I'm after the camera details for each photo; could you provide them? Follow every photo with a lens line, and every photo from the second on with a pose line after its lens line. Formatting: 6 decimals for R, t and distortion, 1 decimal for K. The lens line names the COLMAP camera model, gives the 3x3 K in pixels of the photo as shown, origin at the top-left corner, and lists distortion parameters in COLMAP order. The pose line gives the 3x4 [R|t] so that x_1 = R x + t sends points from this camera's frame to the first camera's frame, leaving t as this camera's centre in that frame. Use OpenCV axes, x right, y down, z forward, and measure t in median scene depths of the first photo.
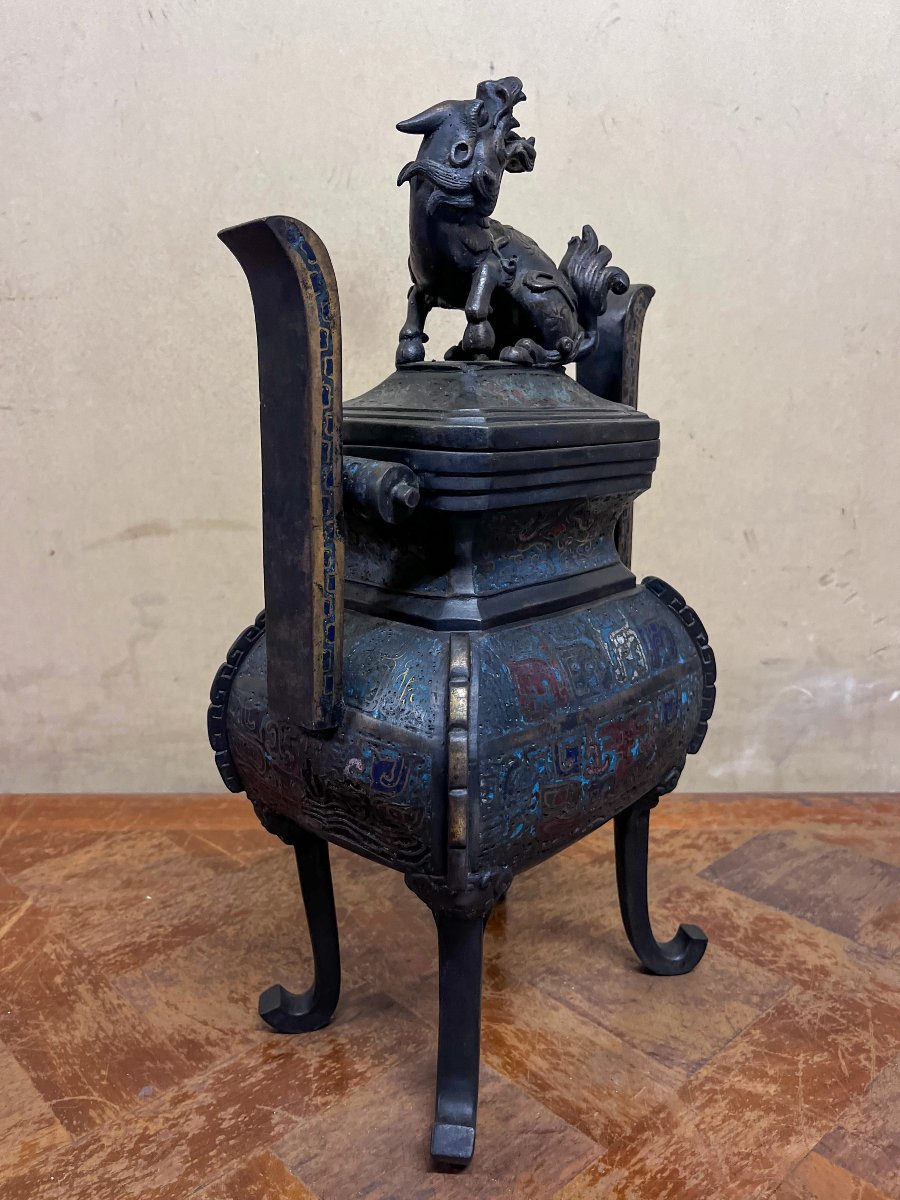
lens RADIAL K [[922.7, 0, 452.8], [0, 922.7, 603.2], [0, 0, 1]] dist [0.050605, -0.089125]
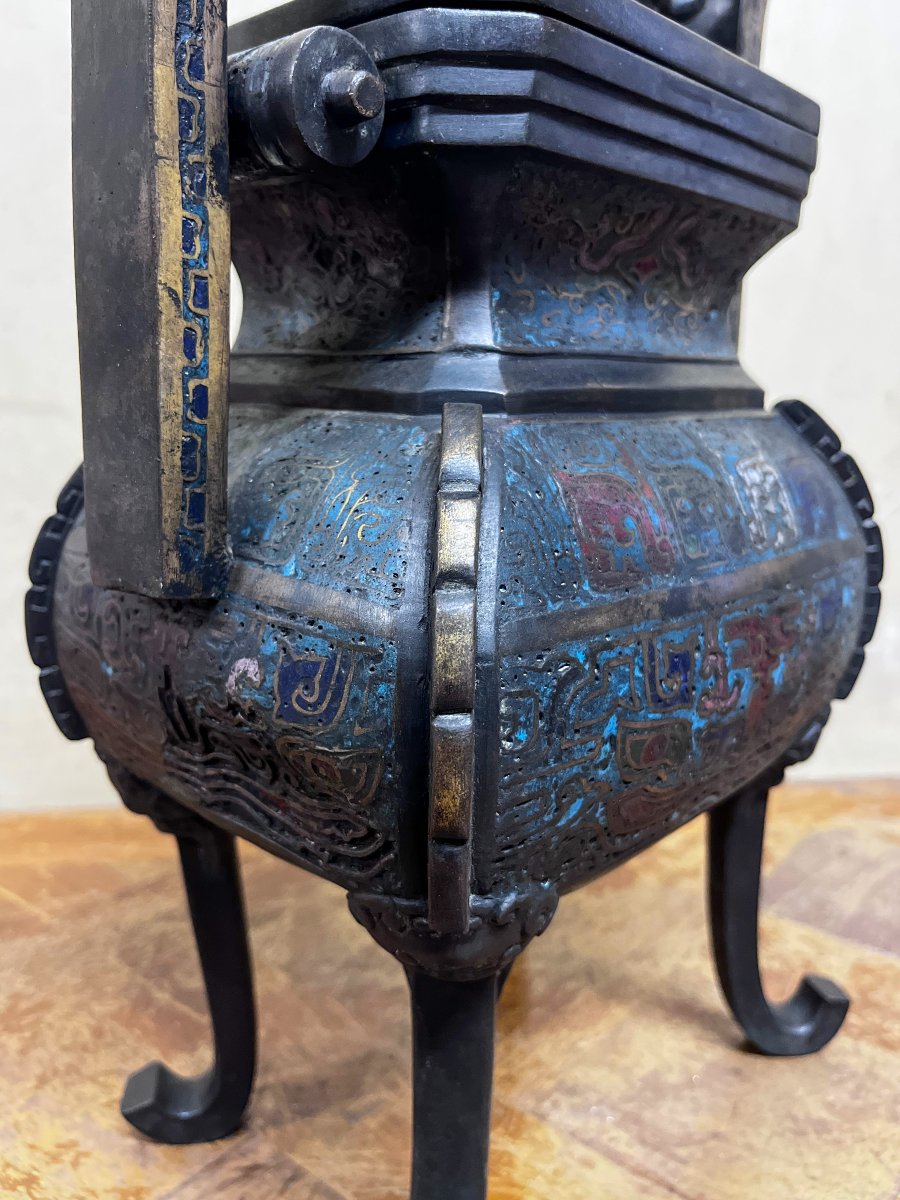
lens RADIAL K [[933.1, 0, 450.0], [0, 933.1, 600.0], [0, 0, 1]] dist [0.042052, -0.075099]
pose [[0.999743, 0.019289, -0.011886, 0.008340], [-0.019307, 0.999813, -0.001385, 0.132485], [0.011857, 0.001614, 0.999928, 0.490967]]
